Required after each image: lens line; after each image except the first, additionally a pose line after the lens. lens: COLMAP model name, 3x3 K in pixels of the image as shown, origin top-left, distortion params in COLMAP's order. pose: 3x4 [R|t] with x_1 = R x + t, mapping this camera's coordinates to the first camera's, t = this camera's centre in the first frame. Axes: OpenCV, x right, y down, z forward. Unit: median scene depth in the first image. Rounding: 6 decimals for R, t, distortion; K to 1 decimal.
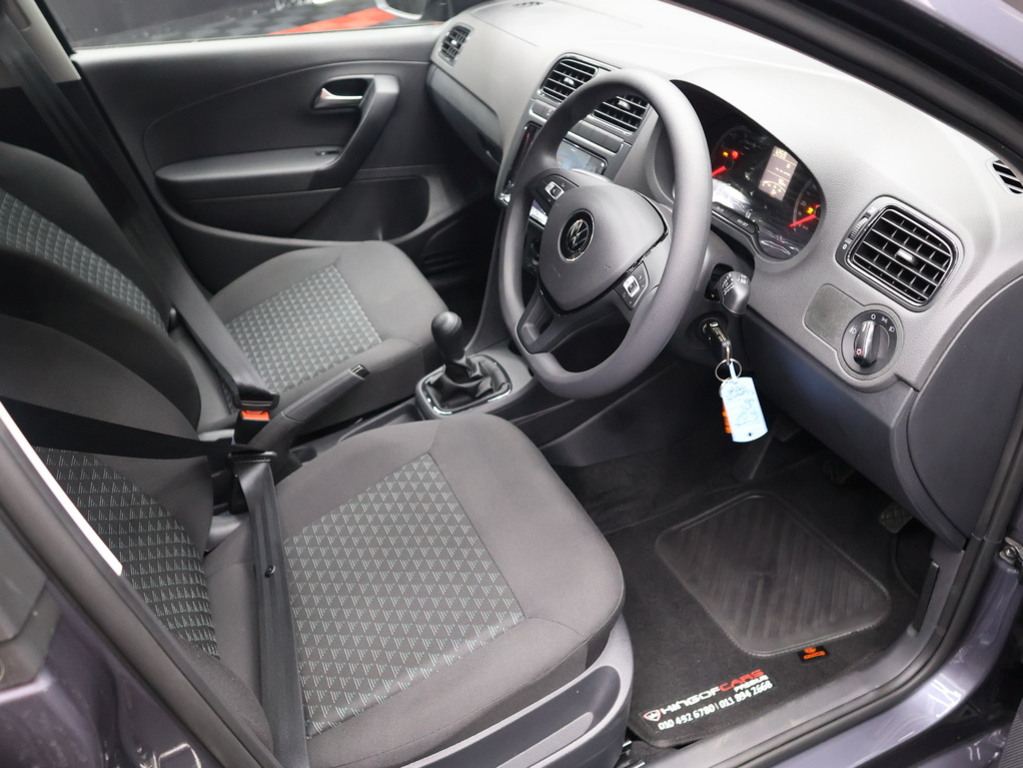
lens RADIAL K [[799.2, 0, 511.5], [0, 799.2, 384.0], [0, 0, 1]] dist [-0.000503, 0.011077]
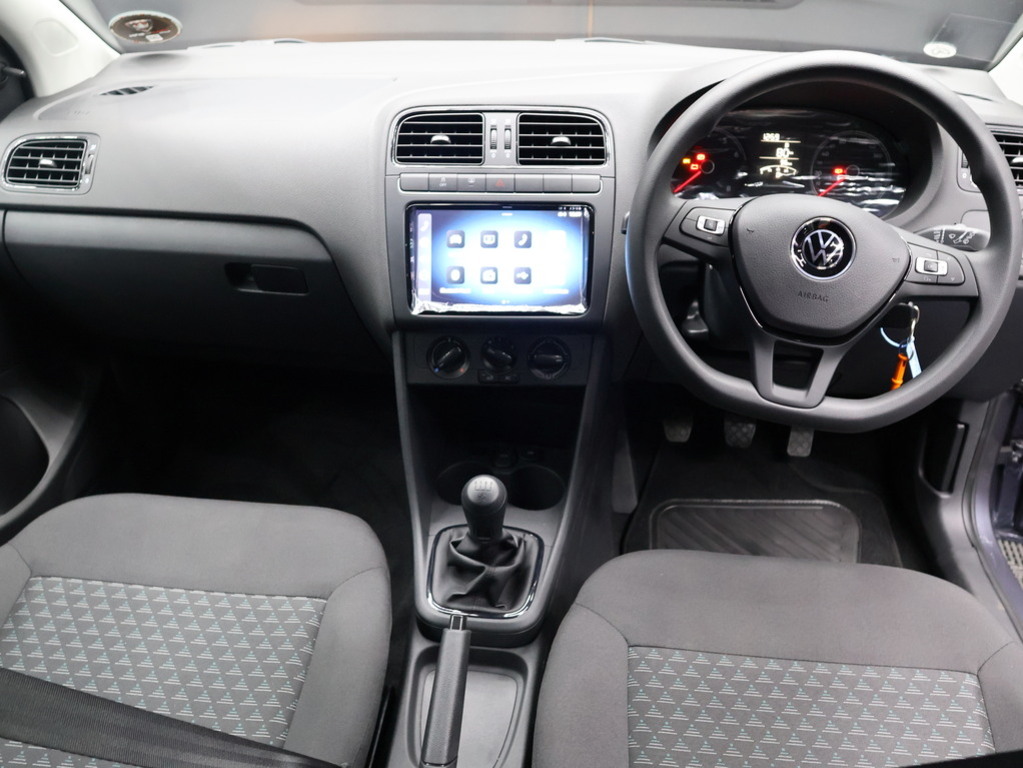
lens RADIAL K [[799.2, 0, 511.5], [0, 799.2, 384.0], [0, 0, 1]] dist [-0.000503, 0.011077]
pose [[0.516691, -0.387208, 0.763610, -0.598796], [0.486209, 0.866821, 0.110554, -0.237396], [-0.704721, 0.314152, 0.636142, 0.560671]]
